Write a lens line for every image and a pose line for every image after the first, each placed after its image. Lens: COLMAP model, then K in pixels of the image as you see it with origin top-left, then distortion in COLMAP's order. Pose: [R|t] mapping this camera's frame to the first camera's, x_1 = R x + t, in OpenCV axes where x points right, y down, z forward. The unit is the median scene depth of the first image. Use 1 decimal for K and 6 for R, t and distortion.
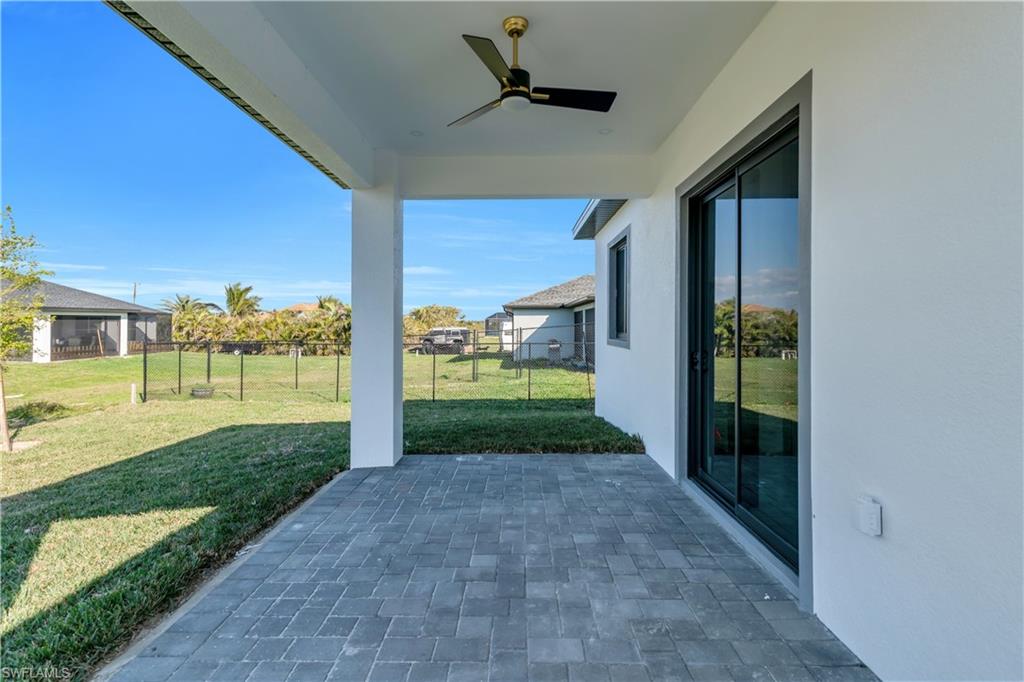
lens RADIAL K [[488.1, 0, 515.9], [0, 488.1, 323.7], [0, 0, 1]] dist [0.004598, -0.004329]
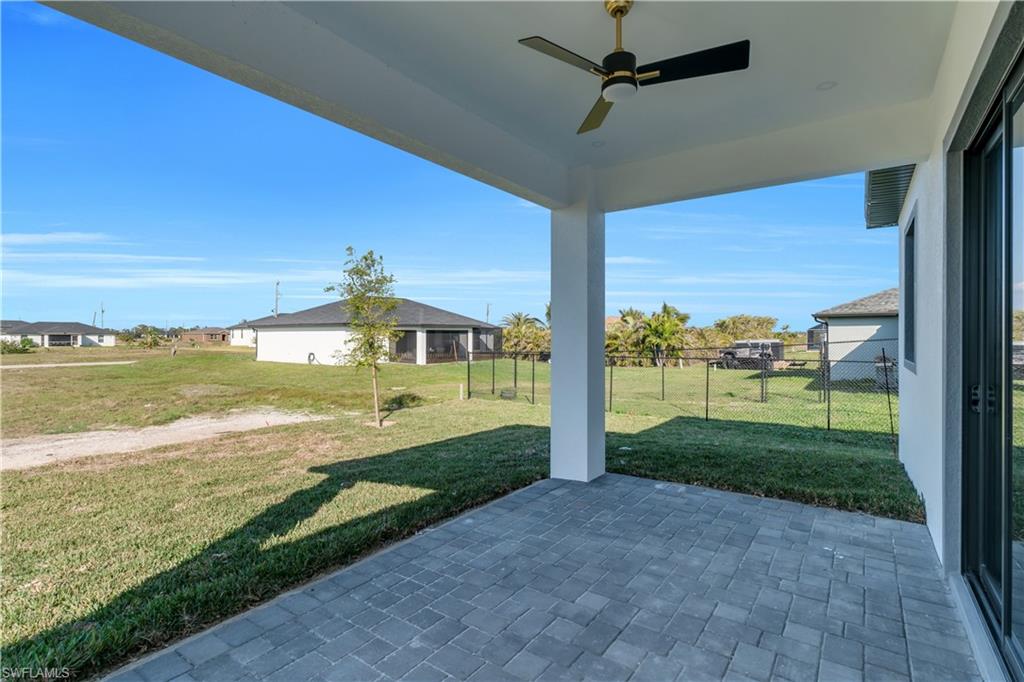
lens RADIAL K [[488.1, 0, 517.1], [0, 488.1, 337.2], [0, 0, 1]] dist [0.004598, -0.004329]
pose [[0.826317, -0.000039, -0.563206, 0.178025], [0.001775, 0.999995, 0.002534, -0.006594], [0.563203, -0.003094, 0.826313, 0.087633]]
